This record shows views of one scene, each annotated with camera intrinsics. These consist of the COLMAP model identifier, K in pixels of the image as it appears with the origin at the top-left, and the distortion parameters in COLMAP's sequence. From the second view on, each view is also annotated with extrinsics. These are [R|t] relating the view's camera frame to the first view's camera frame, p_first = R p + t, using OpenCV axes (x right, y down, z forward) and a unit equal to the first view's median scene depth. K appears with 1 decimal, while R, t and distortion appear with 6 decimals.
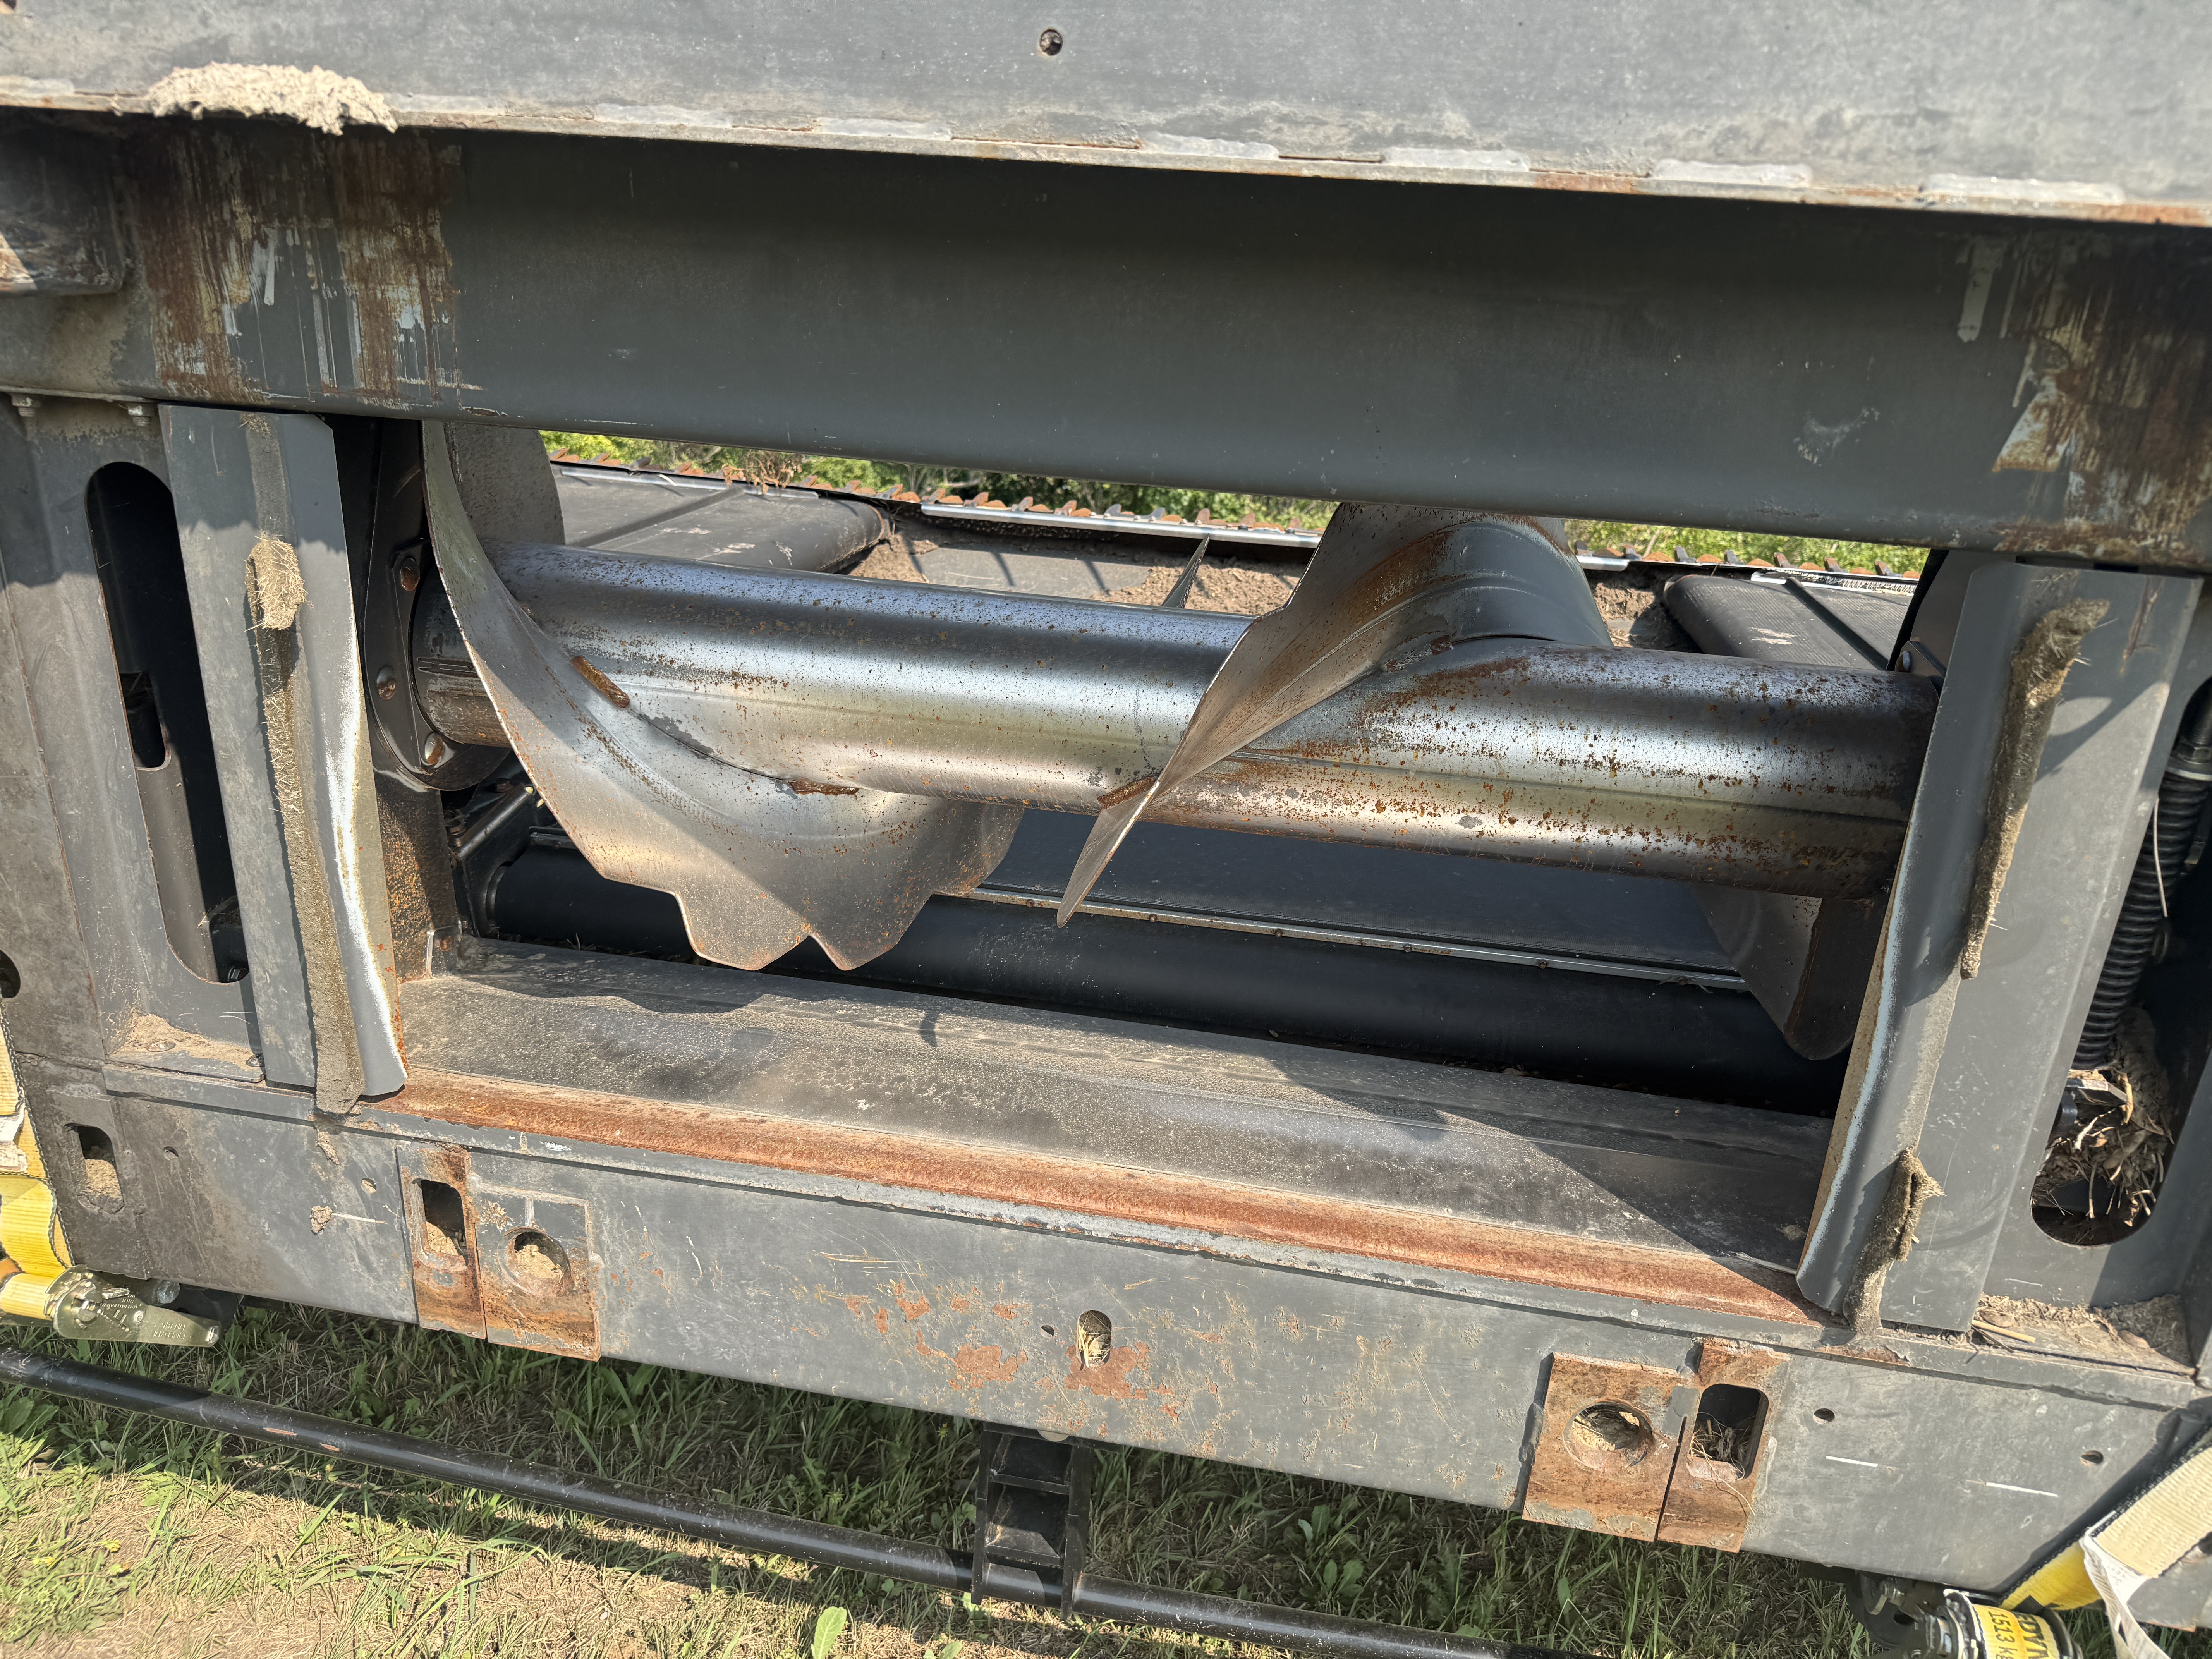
lens RADIAL K [[1555.3, 0, 1106.0], [0, 1555.3, 829.5], [0, 0, 1]] dist [0.048902, -0.059249]
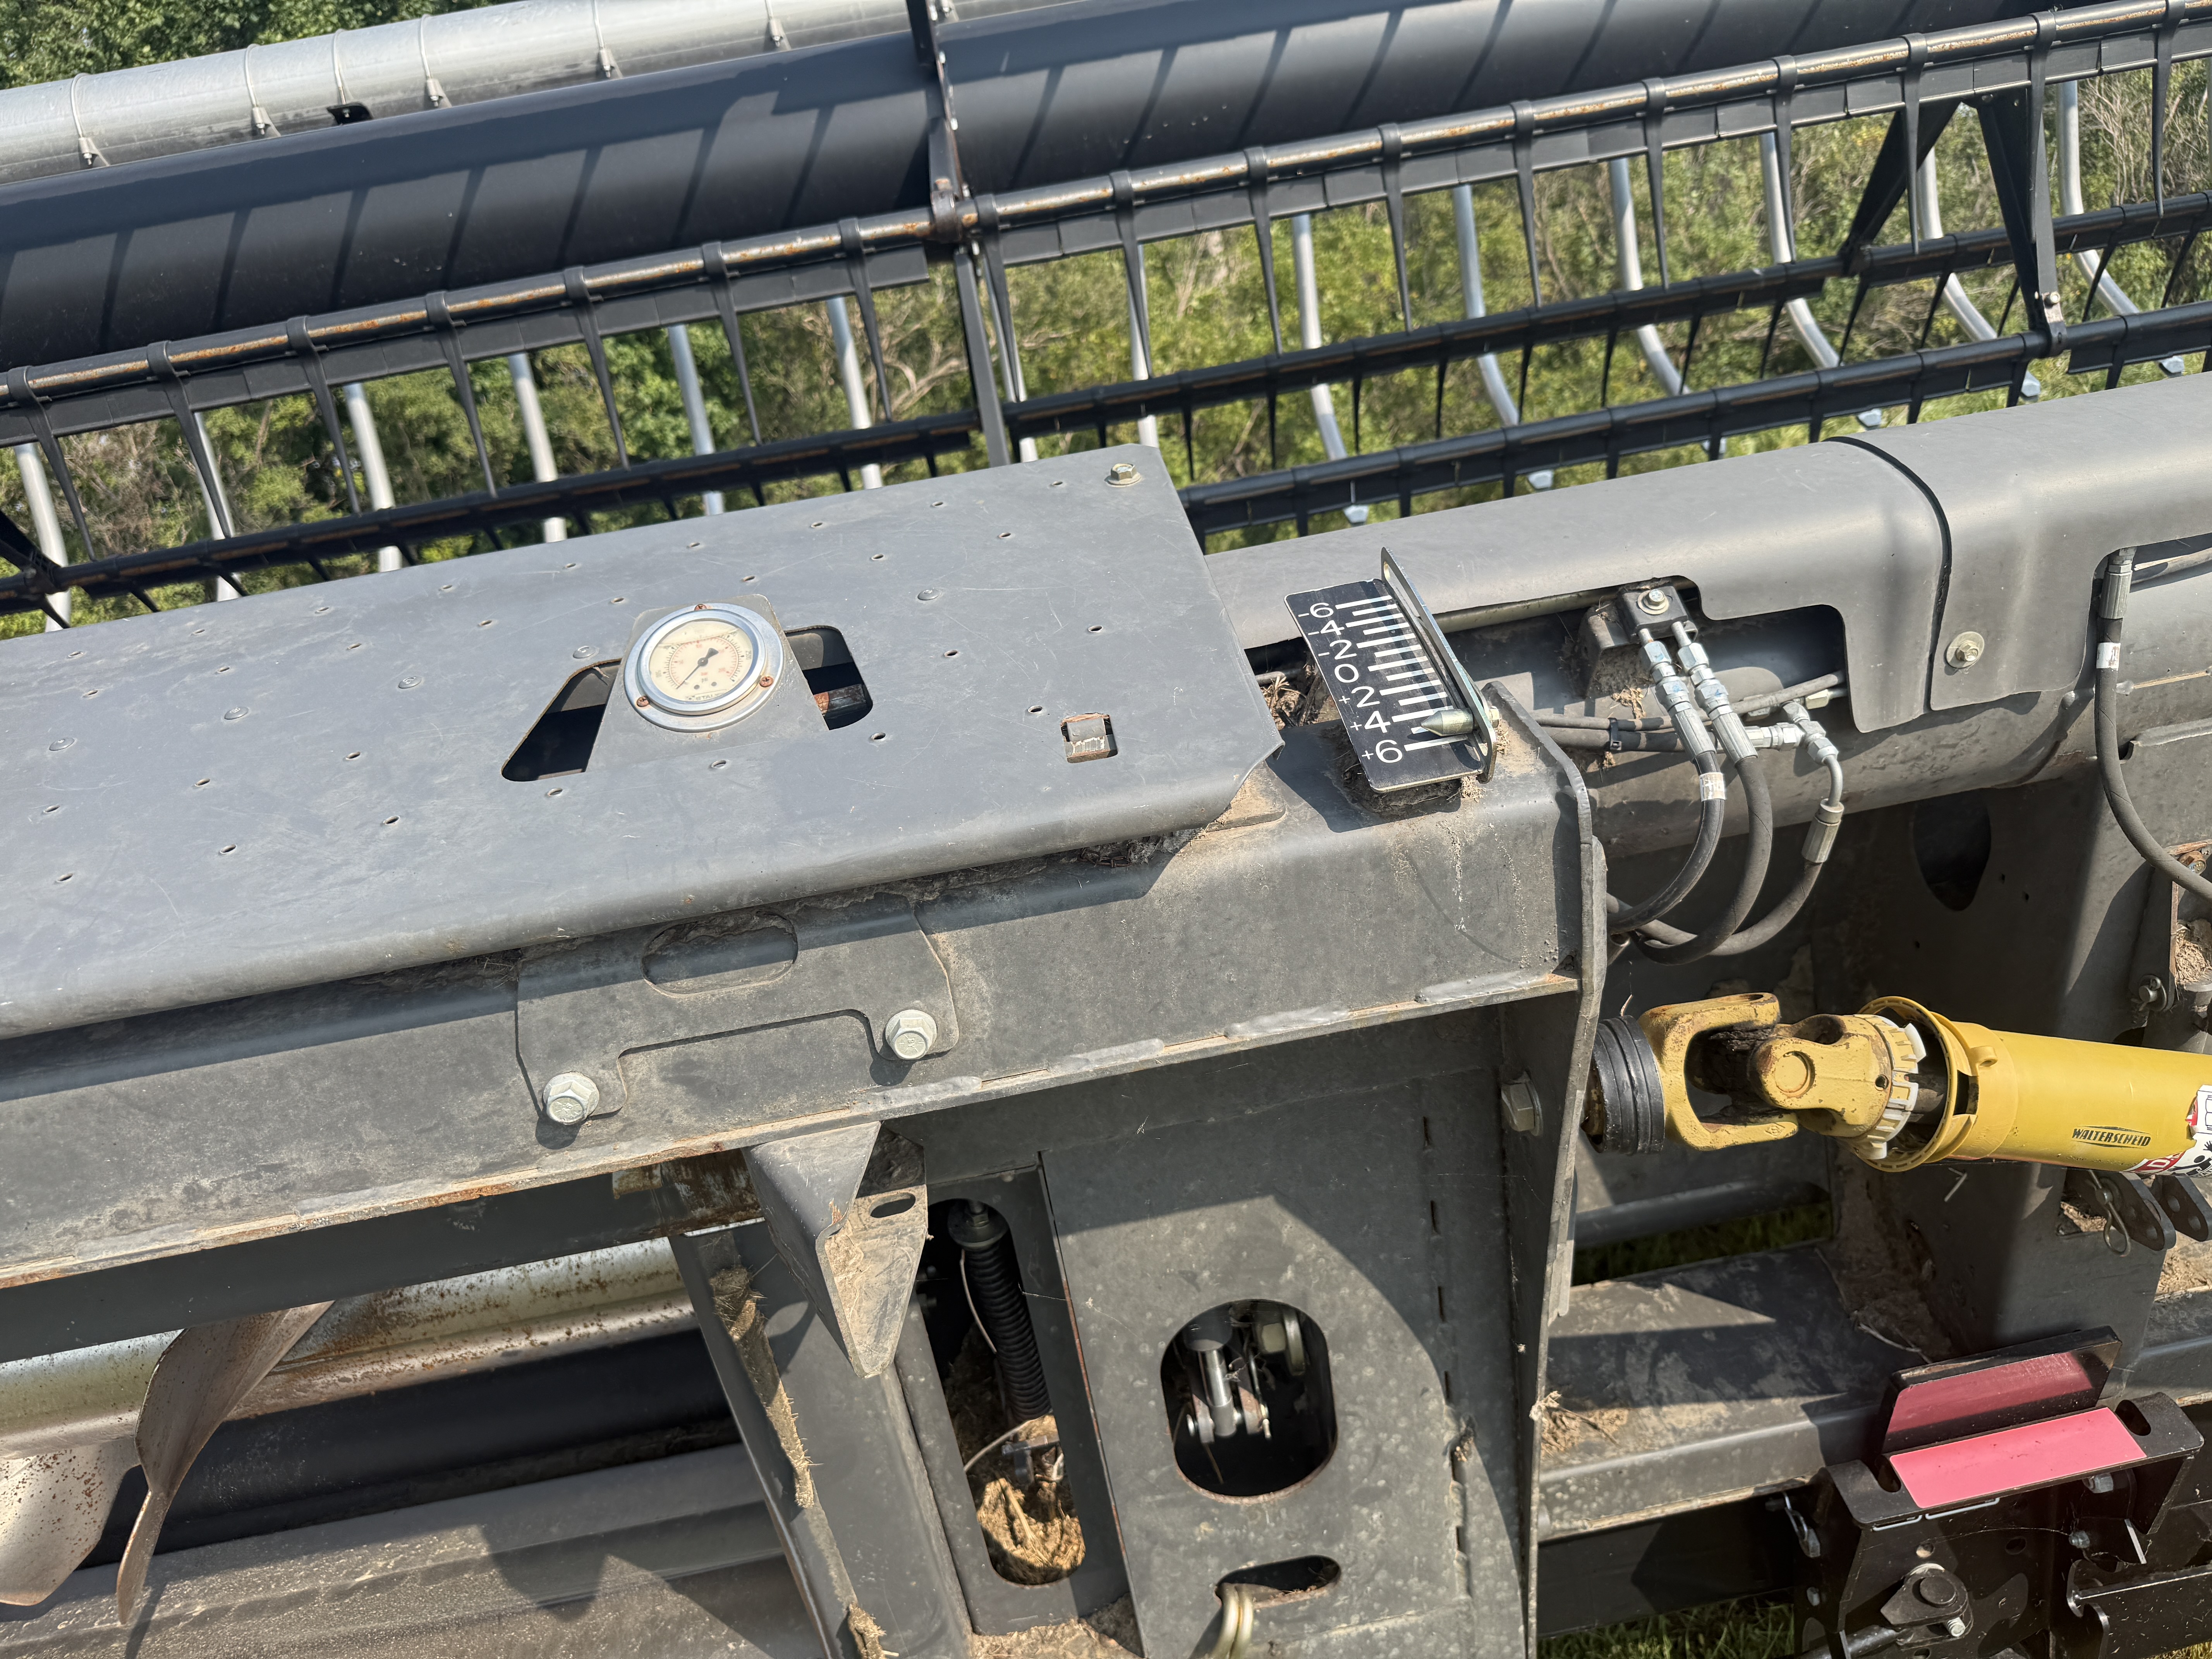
lens RADIAL K [[1555.3, 0, 1106.0], [0, 1555.3, 829.5], [0, 0, 1]] dist [0.048902, -0.059249]
pose [[0.941982, -0.297274, 0.155880, 0.876450], [0.284177, 0.953438, 0.100994, -0.551895], [-0.178645, -0.050837, 0.982599, -0.245353]]
